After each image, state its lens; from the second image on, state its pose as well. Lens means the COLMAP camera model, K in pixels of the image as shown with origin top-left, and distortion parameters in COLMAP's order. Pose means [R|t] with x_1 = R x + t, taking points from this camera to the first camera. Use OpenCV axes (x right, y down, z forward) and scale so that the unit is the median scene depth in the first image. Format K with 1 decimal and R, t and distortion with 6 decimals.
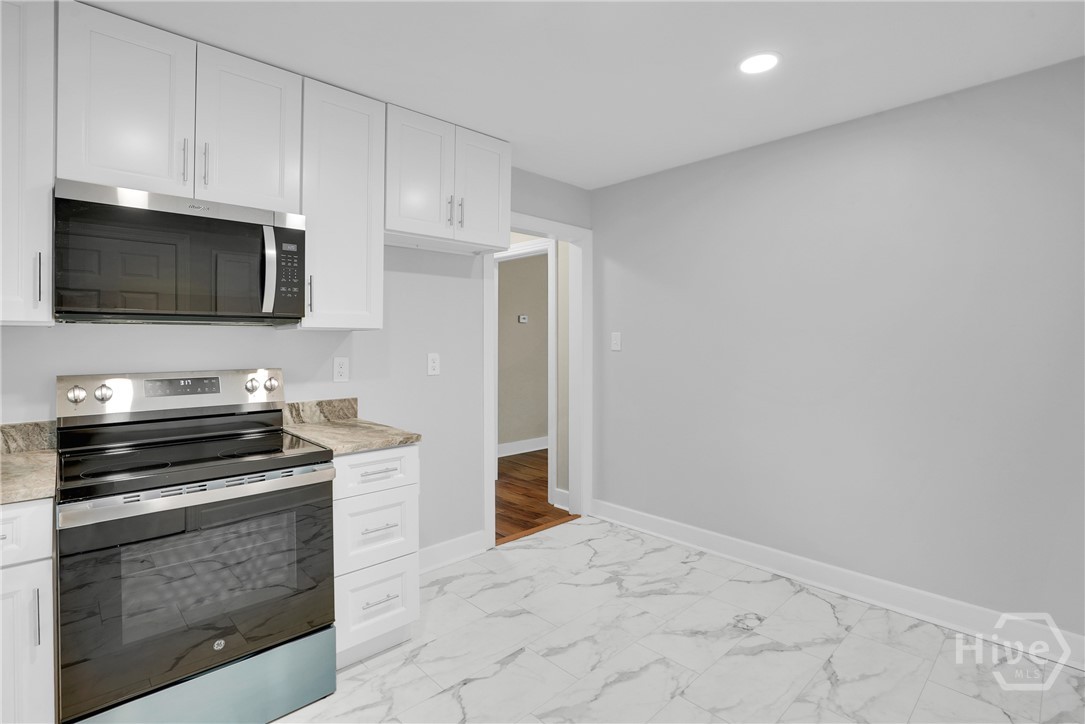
lens RADIAL K [[522.3, 0, 541.8], [0, 522.3, 352.4], [0, 0, 1]] dist [-0.020609, -0.000162]
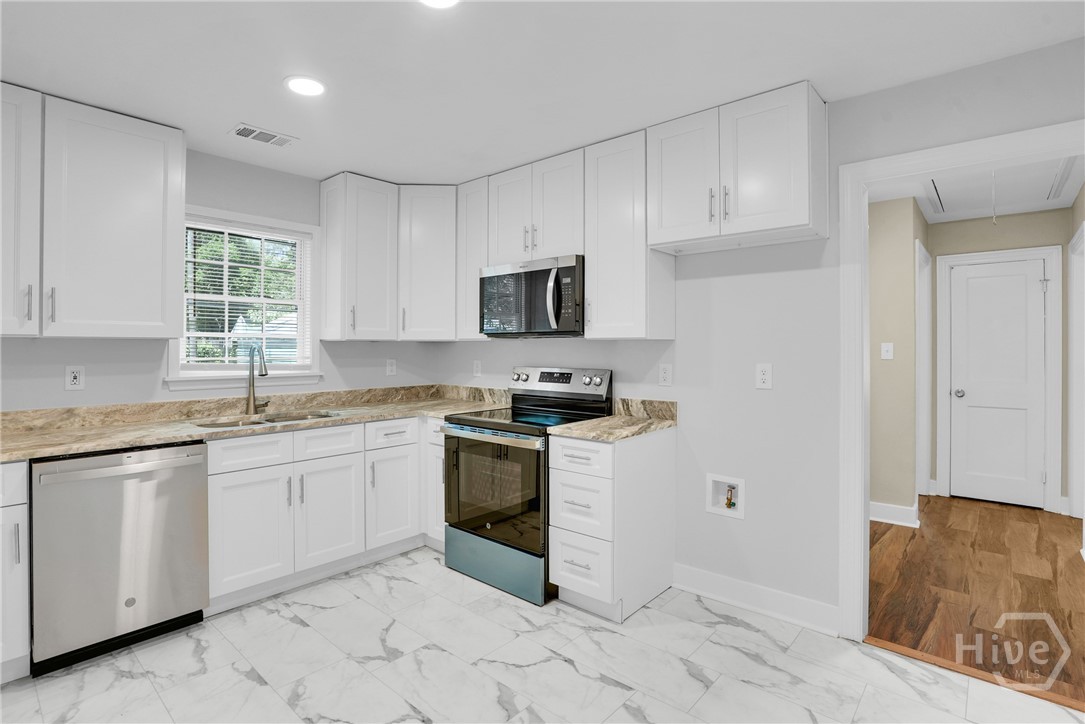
lens RADIAL K [[529.1, 0, 536.7], [0, 529.1, 360.8], [0, 0, 1]] dist [-0.062188, 0.029033]
pose [[0.084851, 0.019600, -0.996201, 0.759907], [-0.024625, 0.999542, 0.017568, -0.010113], [0.996089, 0.023041, 0.085295, 0.678744]]
